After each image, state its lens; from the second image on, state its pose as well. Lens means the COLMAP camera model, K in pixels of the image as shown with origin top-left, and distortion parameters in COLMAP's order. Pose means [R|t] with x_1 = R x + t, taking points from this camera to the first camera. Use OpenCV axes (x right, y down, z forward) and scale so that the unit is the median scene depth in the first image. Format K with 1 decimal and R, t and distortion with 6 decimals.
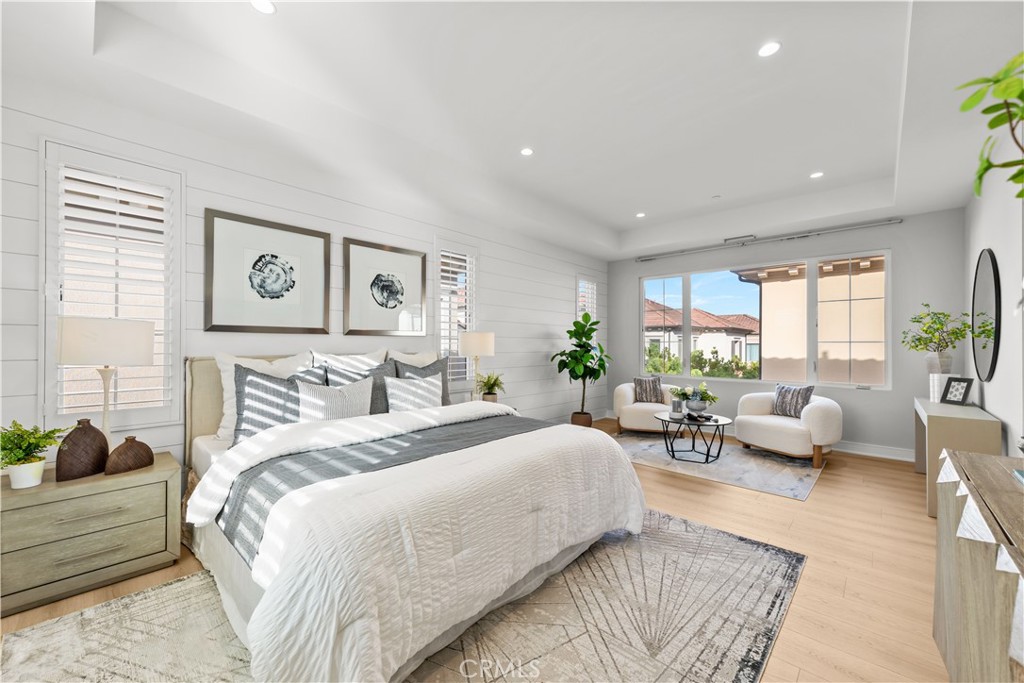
lens RADIAL K [[399.9, 0, 506.4], [0, 399.9, 341.0], [0, 0, 1]] dist [0.014574, 0.000106]
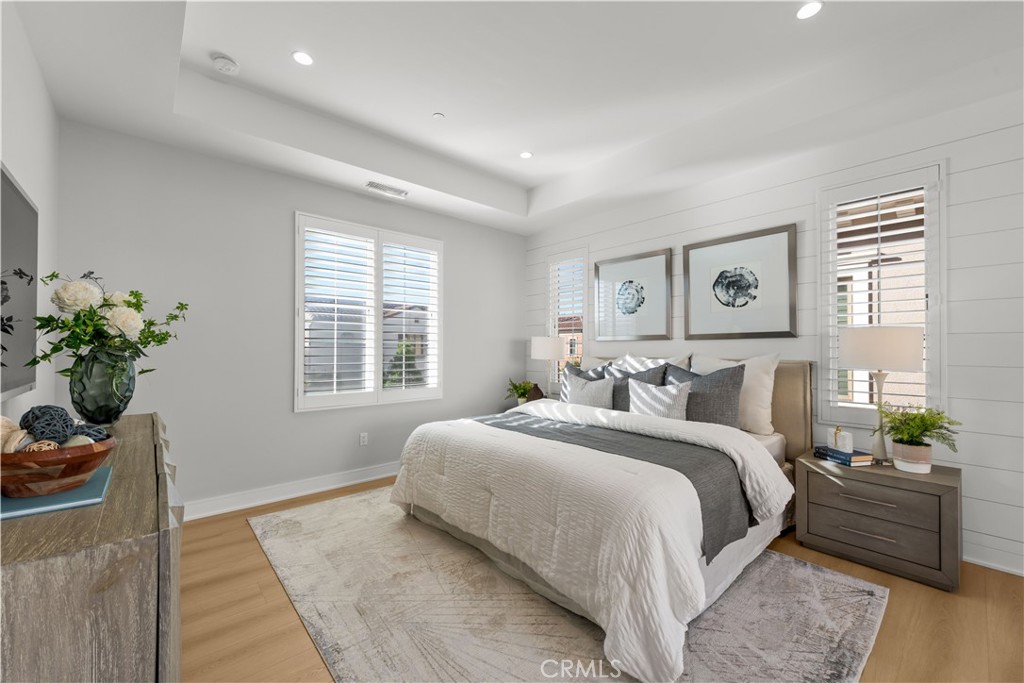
lens RADIAL K [[399.9, 0, 510.4], [0, 399.9, 347.4], [0, 0, 1]] dist [0.014574, 0.000106]
pose [[-0.088682, -0.006914, -0.996036, 0.395267], [0.007063, 0.999946, -0.007570, 0.005458], [0.996035, -0.007707, -0.088629, 0.379504]]
